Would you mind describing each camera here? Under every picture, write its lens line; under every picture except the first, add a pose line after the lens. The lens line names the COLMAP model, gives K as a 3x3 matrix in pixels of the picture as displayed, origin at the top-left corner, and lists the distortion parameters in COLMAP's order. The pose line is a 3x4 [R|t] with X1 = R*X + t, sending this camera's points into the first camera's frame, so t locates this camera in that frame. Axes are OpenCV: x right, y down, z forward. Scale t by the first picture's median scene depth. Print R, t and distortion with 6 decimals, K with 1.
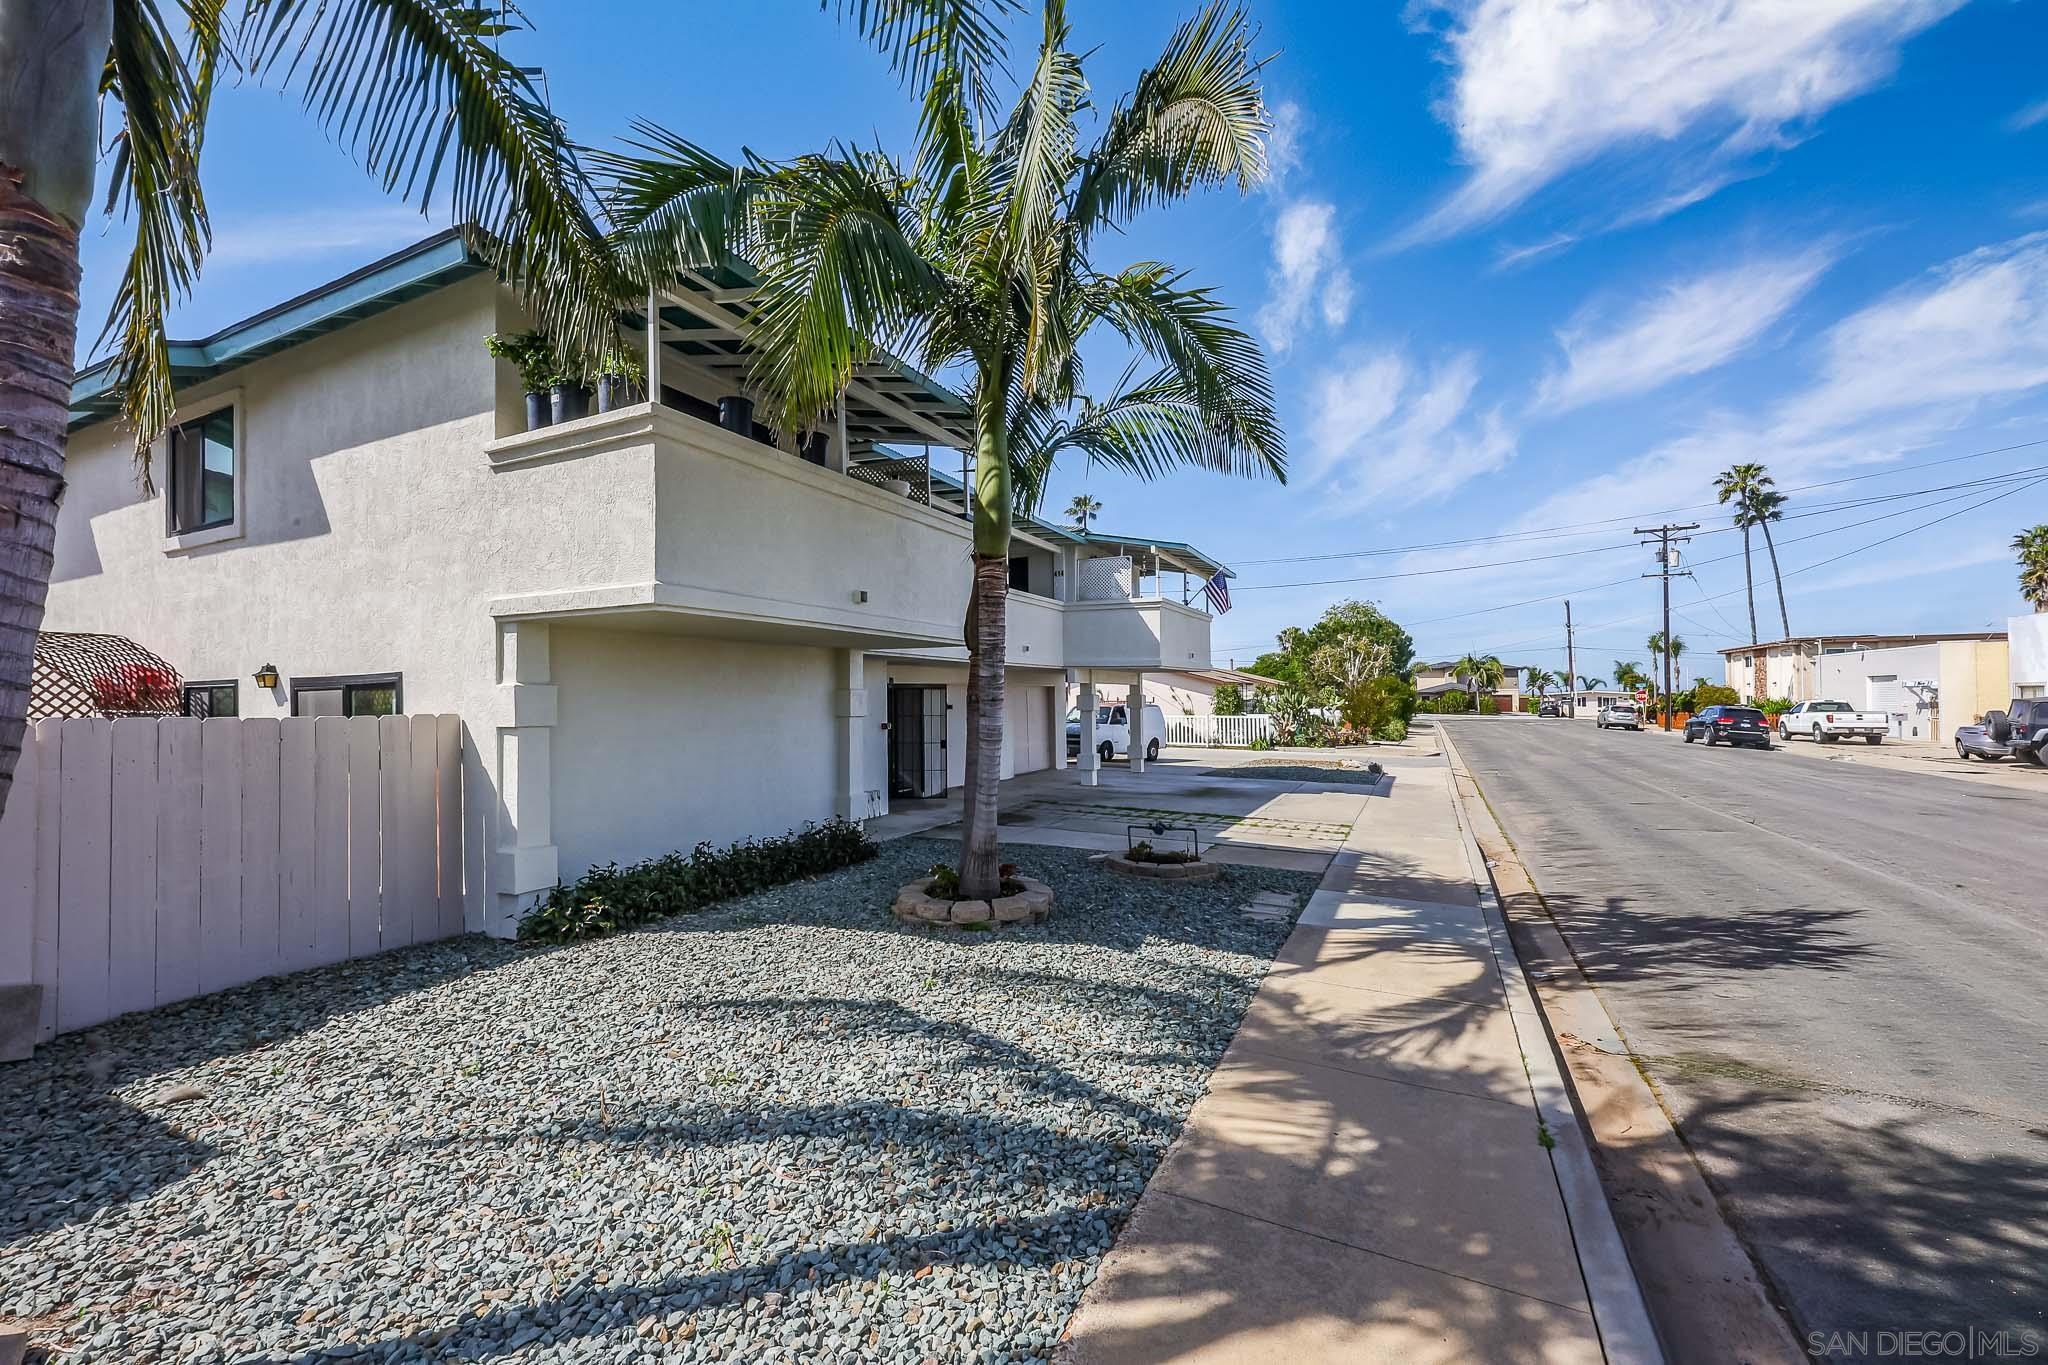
lens RADIAL K [[819.1, 0, 1024.0], [0, 819.1, 682.5], [0, 0, 1]] dist [-0.001561, -0.000167]
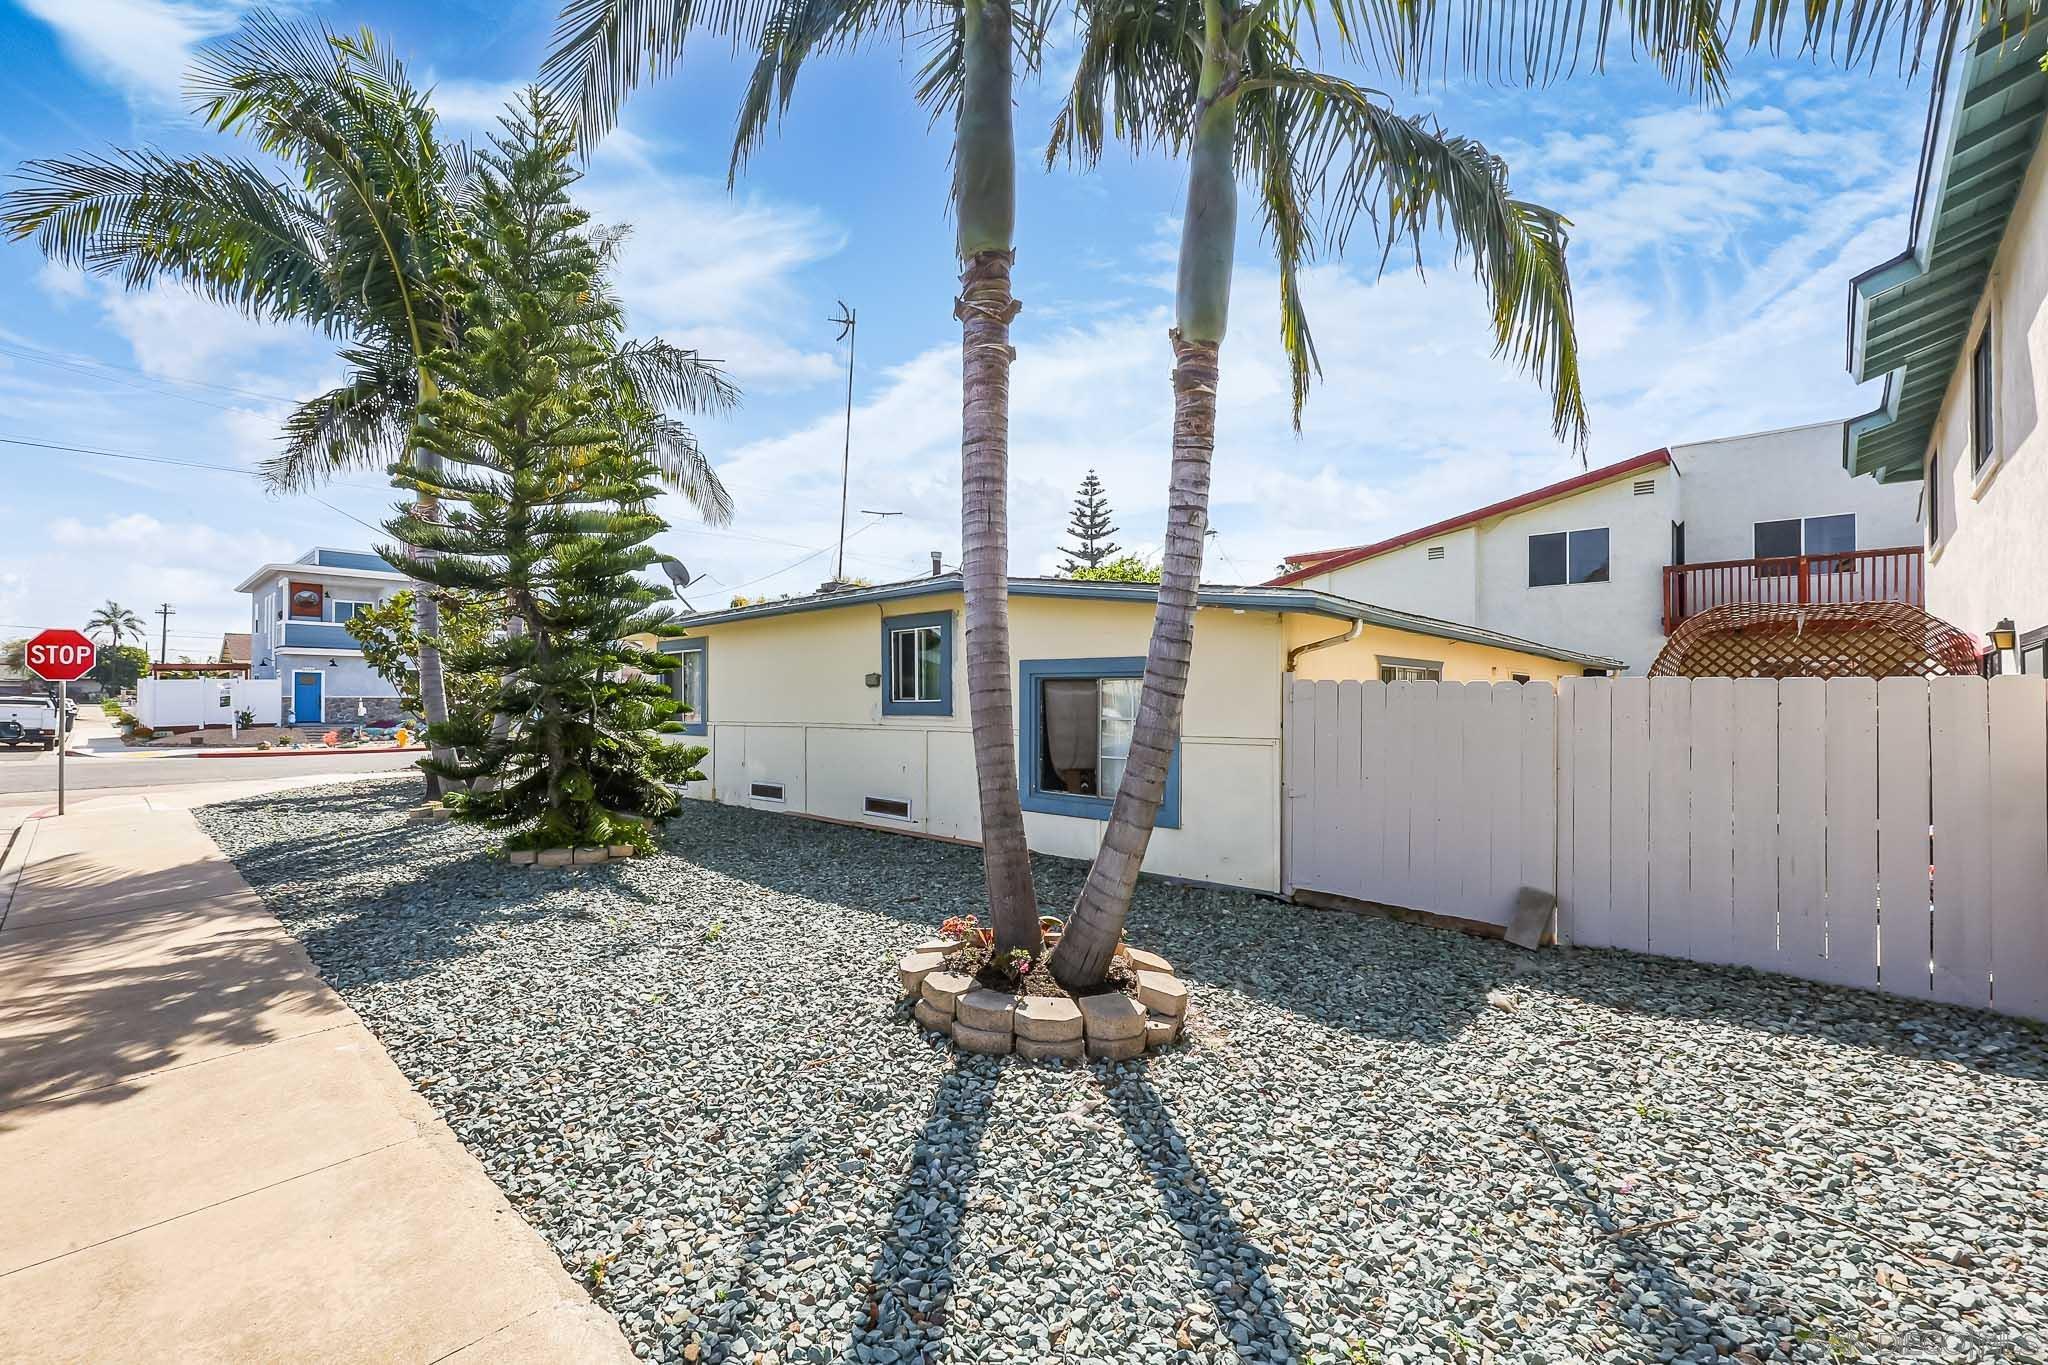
lens RADIAL K [[876.8, 0, 990.8], [0, 876.8, 683.1], [0, 0, 1]] dist [-0.015976, -0.000081]
pose [[-0.310903, -0.004400, -0.950432, 0.040731], [0.016240, 0.999819, -0.009941, 0.006589], [0.950303, -0.018526, -0.310775, 0.081786]]
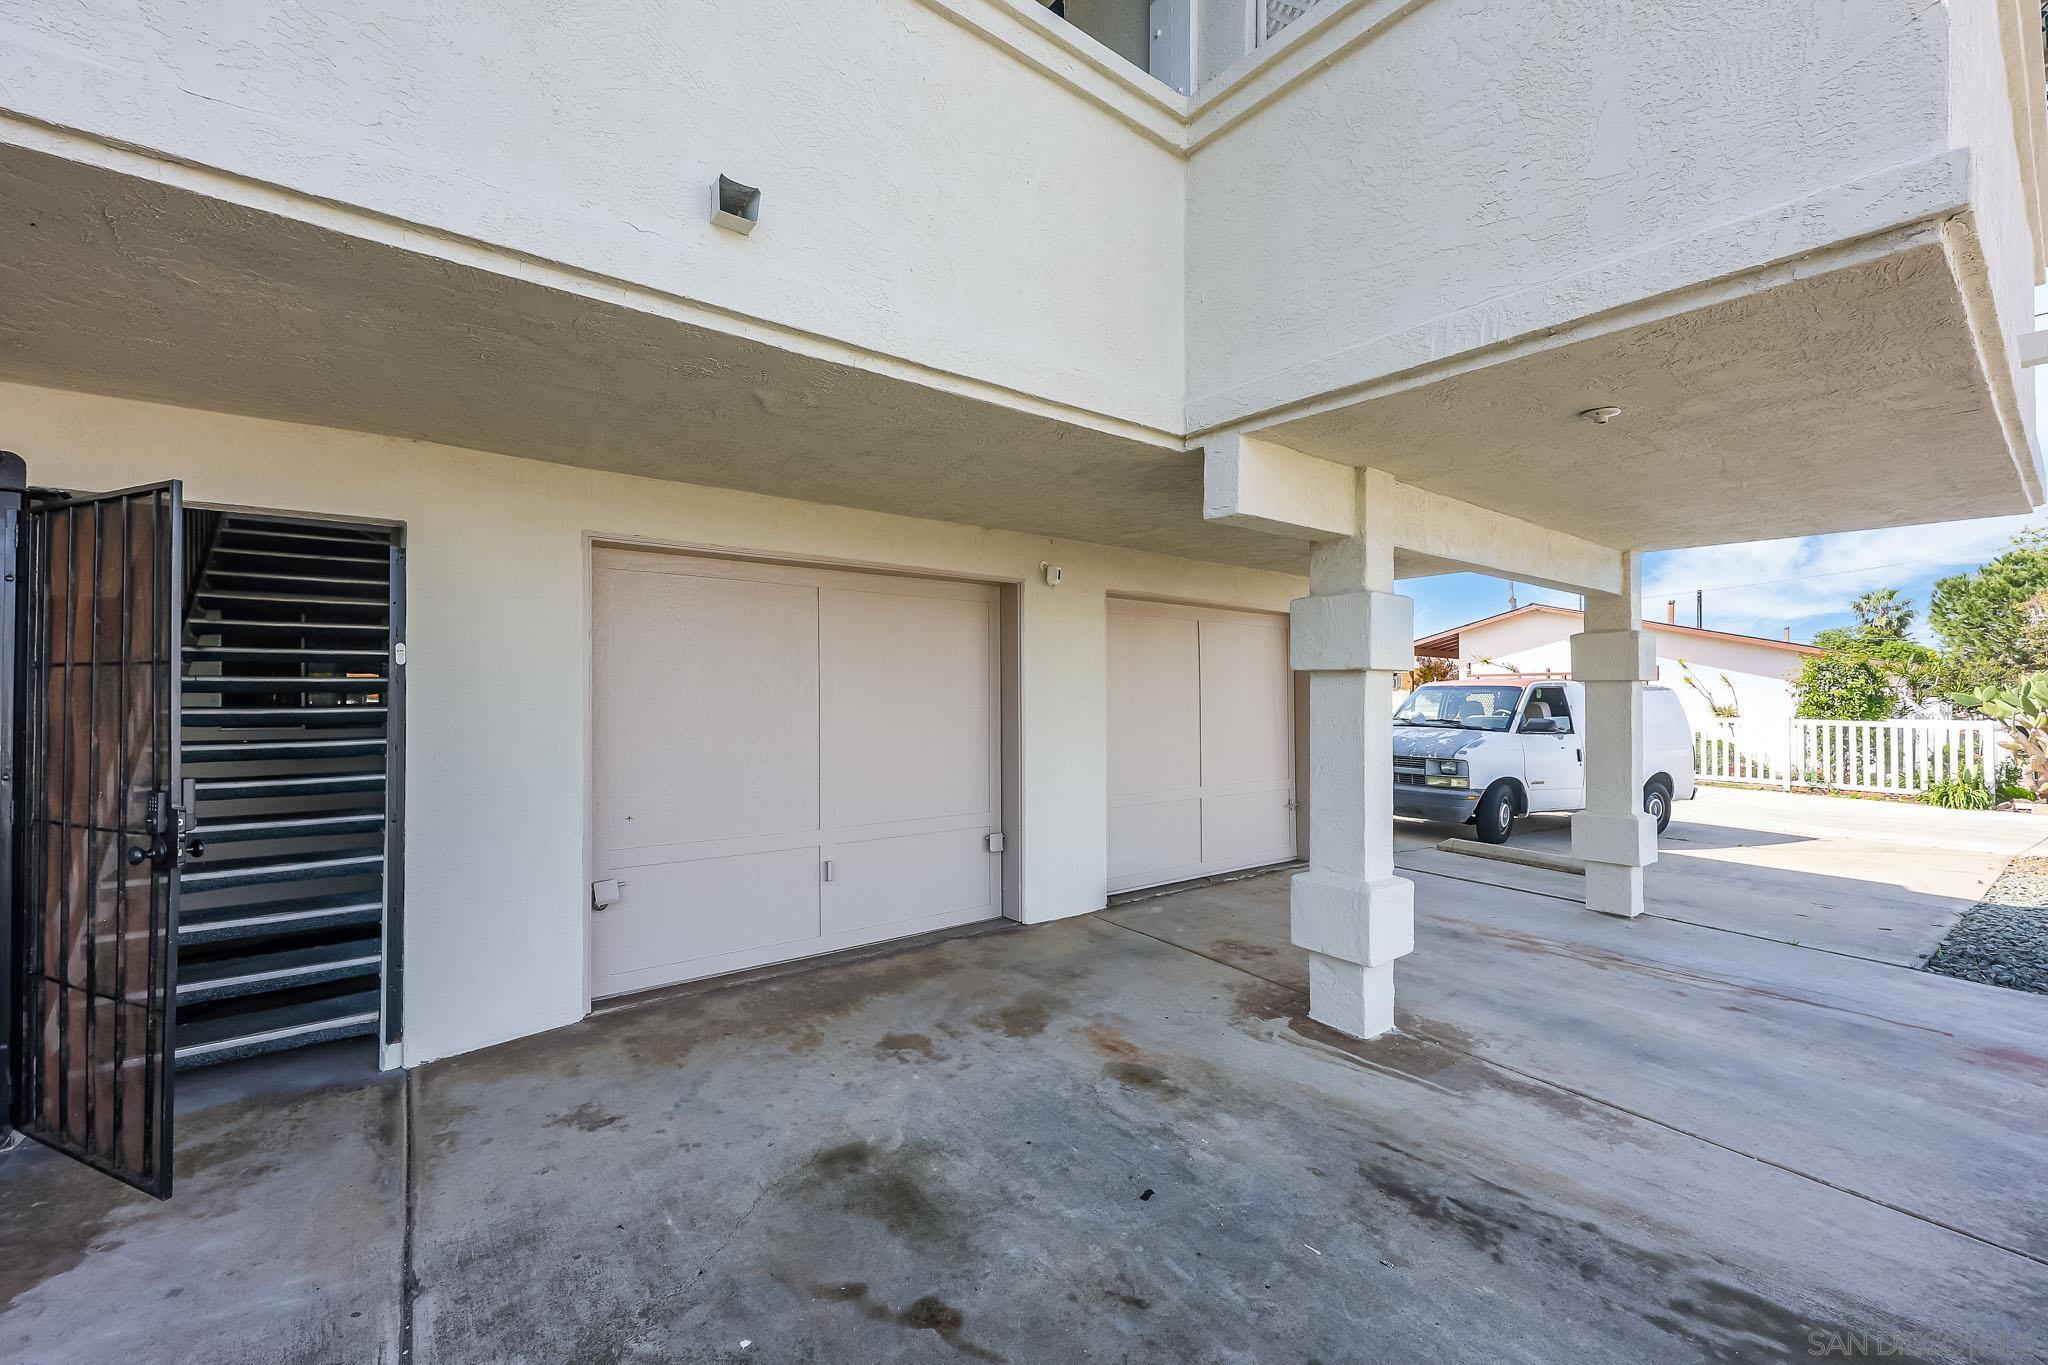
lens RADIAL K [[819.1, 0, 1024.0], [0, 819.1, 682.5], [0, 0, 1]] dist [-0.001561, -0.000167]
pose [[0.893405, 0.000860, -0.449251, 0.053625], [0.002324, 0.999976, 0.006536, 0.019893], [0.449246, -0.006883, 0.893381, 0.427185]]
